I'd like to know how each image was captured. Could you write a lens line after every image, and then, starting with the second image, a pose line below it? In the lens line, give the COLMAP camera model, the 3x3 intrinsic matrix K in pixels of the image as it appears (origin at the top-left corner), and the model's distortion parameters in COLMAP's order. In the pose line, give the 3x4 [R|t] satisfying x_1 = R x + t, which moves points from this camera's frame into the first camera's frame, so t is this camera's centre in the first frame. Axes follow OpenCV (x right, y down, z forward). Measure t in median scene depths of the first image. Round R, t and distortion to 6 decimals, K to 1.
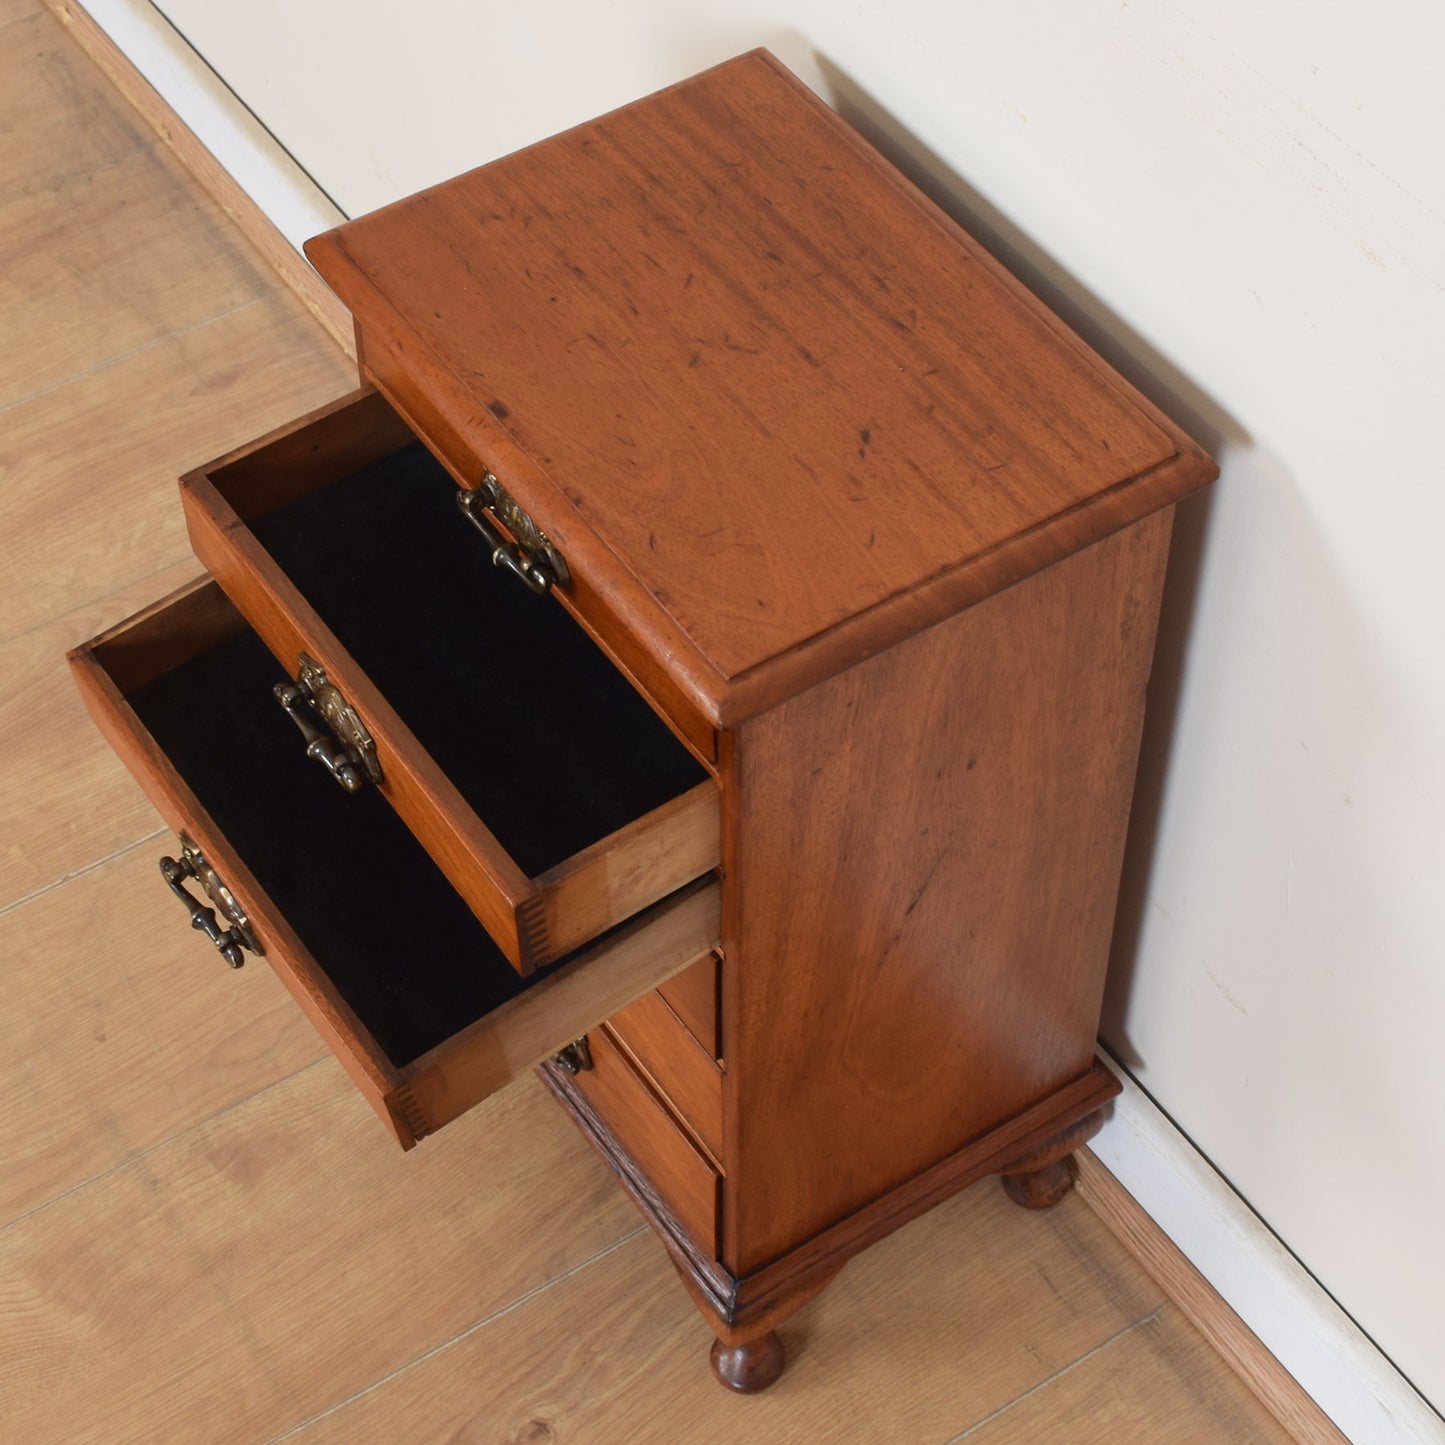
lens RADIAL K [[3127.9, 0, 722.4], [0, 3127.9, 698.4], [0, 0, 1]] dist [-0.051315, -0.136330]
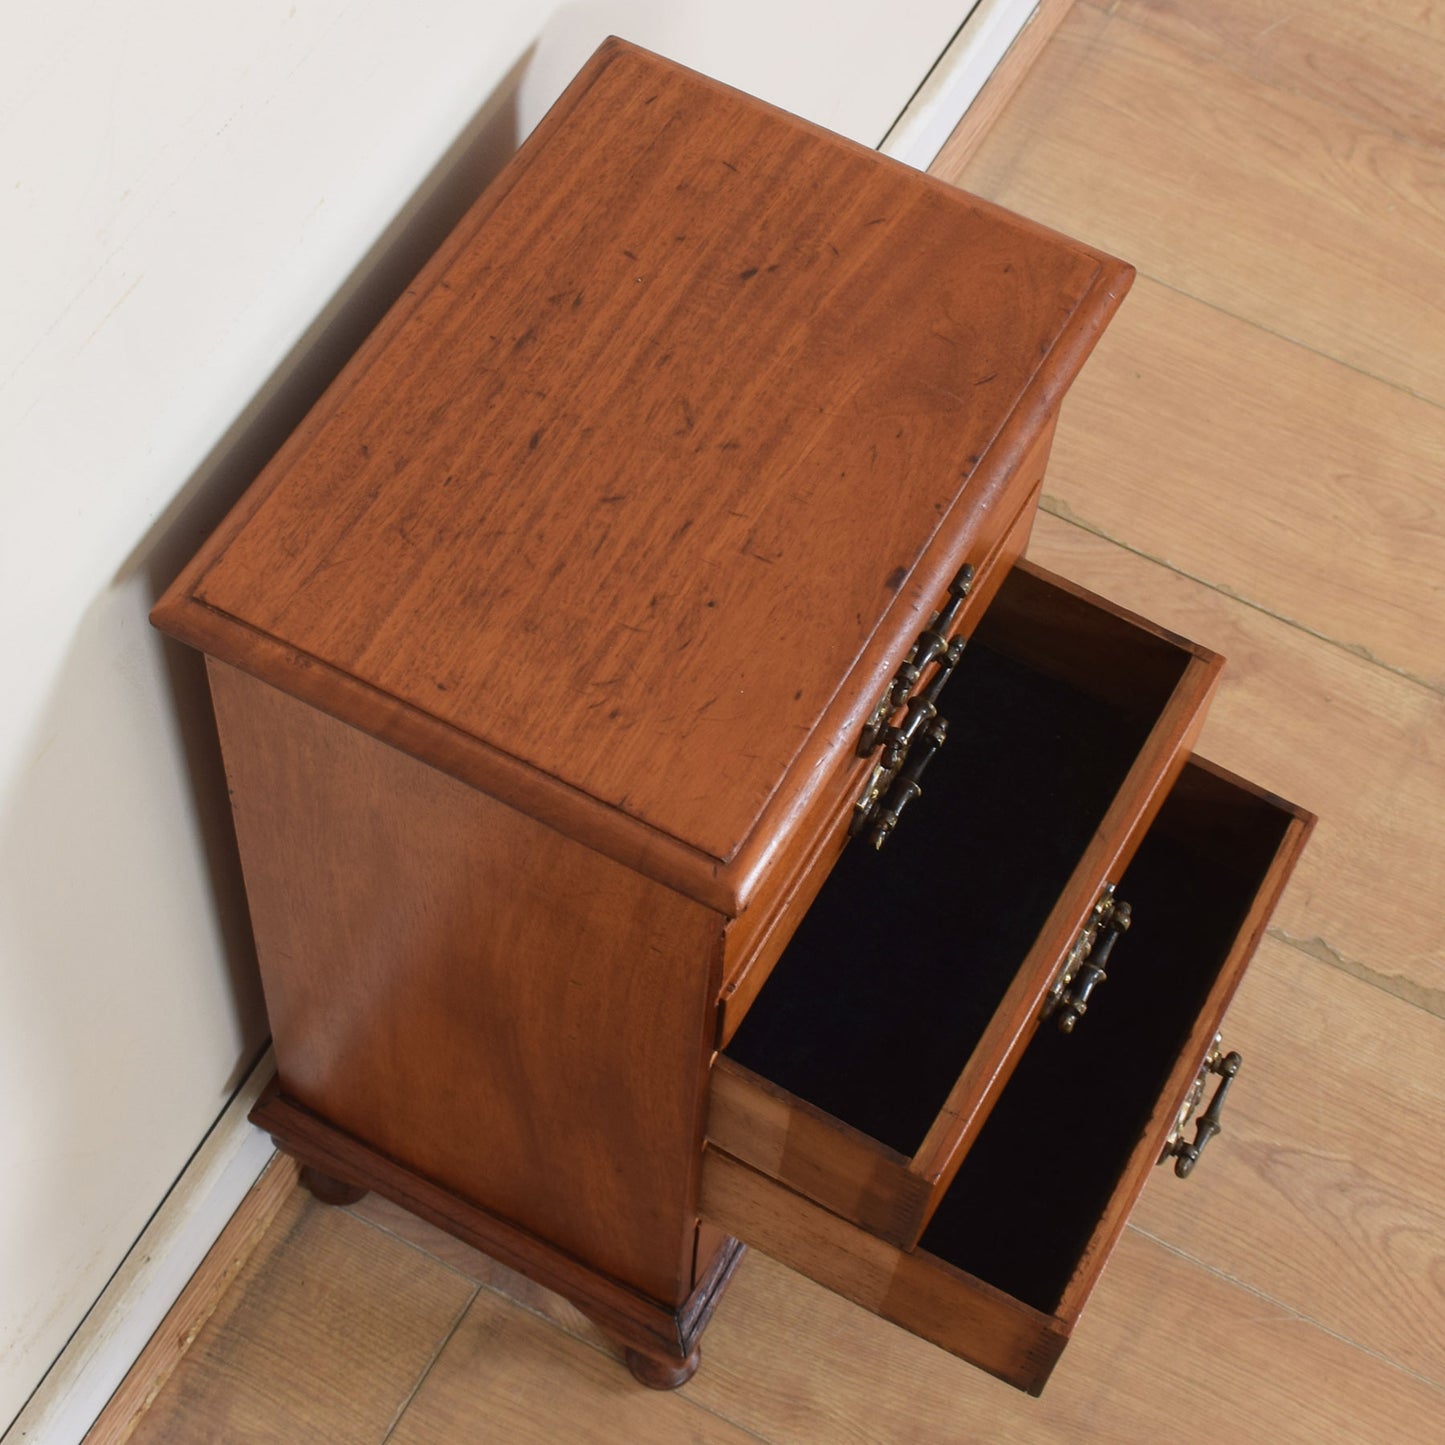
lens RADIAL K [[3093.0, 0, 624.3], [0, 3093.0, 658.5], [0, 0, 1]] dist [-0.065932, -0.005455]
pose [[-0.452520, -0.762733, 0.462022, -0.367588], [0.664505, 0.057099, 0.745100, -0.637967], [-0.594693, 0.644188, 0.481001, 0.502360]]
